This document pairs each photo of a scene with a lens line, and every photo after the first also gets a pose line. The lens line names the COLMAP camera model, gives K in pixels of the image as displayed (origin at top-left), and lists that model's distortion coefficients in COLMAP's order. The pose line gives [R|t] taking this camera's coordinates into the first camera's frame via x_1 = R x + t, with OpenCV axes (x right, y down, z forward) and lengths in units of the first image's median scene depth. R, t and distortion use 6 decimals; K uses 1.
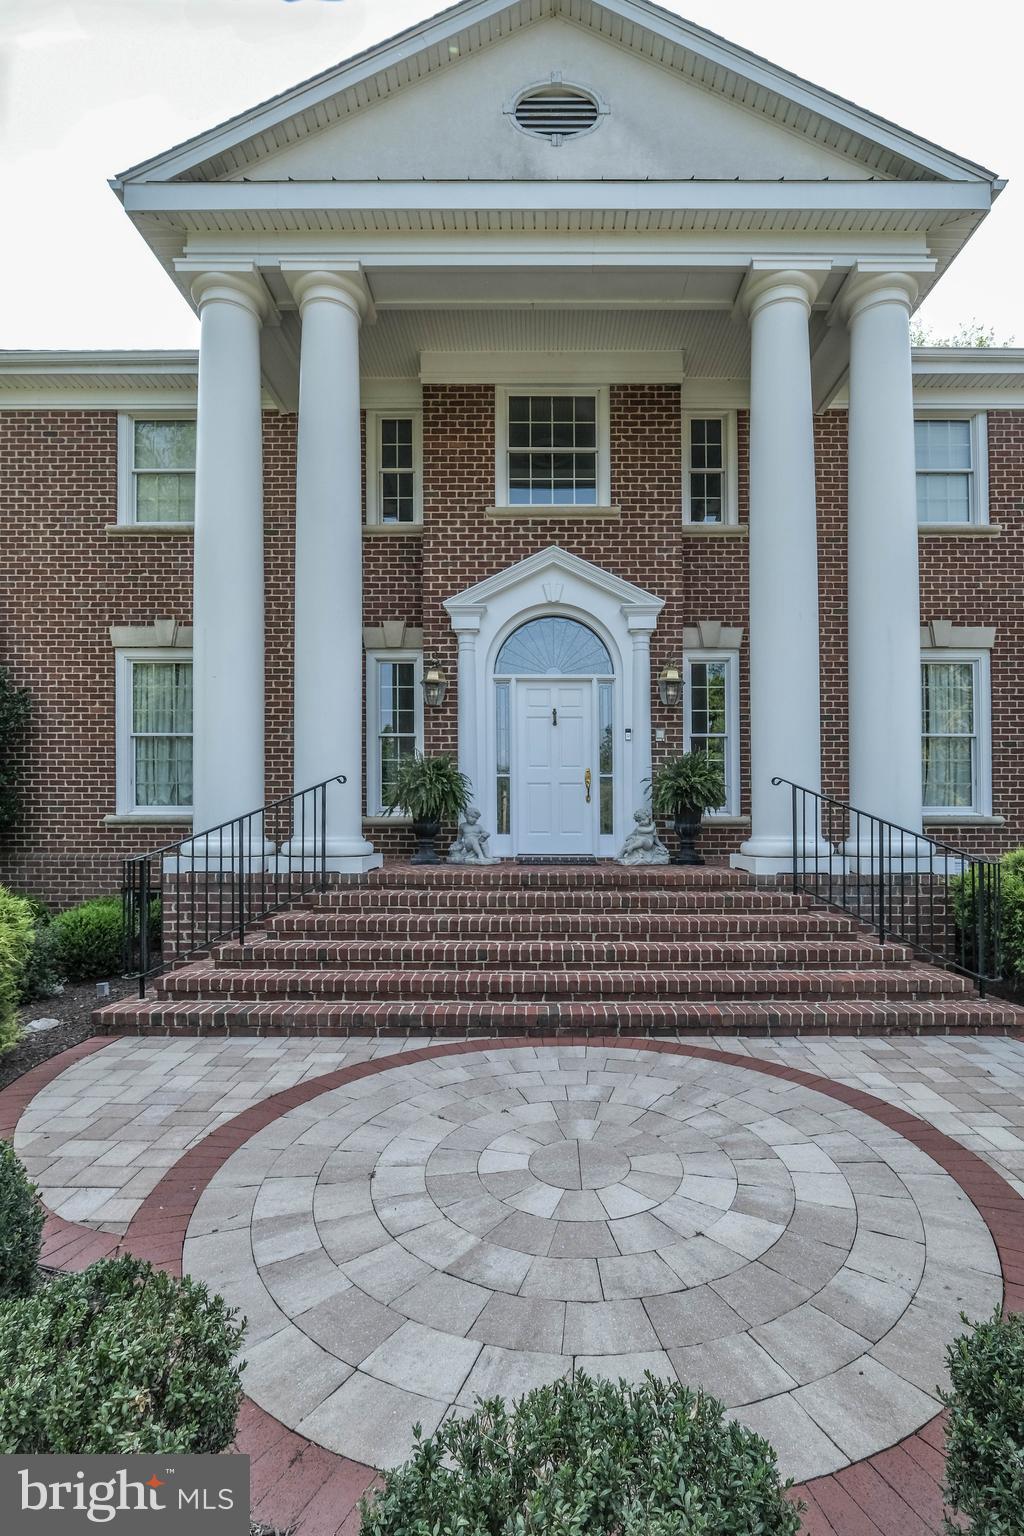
lens RADIAL K [[718.1, 0, 534.9], [0, 718.1, 806.7], [0, 0, 1]] dist [-0.002849, -0.000093]
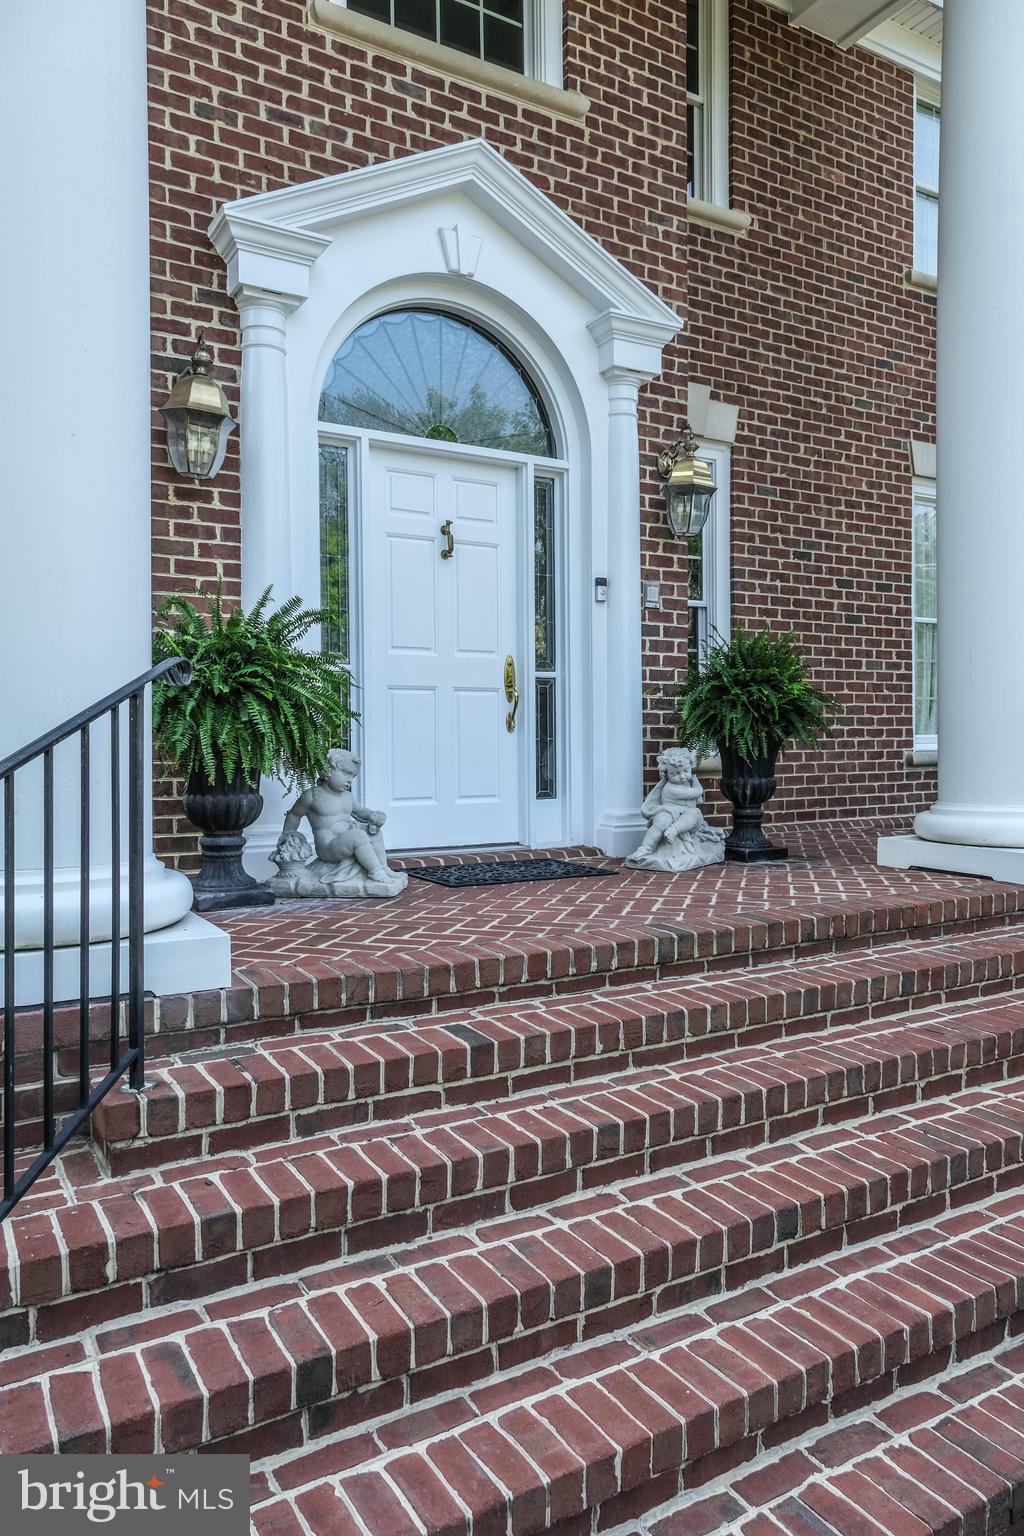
lens RADIAL K [[1049.9, 0, 529.5], [0, 1049.9, 726.0], [0, 0, 1]] dist [0.031518, 0.000934]
pose [[0.856875, 0.000602, 0.515525, -0.269377], [-0.001924, 0.999996, 0.002030, -0.011211], [-0.515521, -0.002732, 0.856872, 0.424298]]
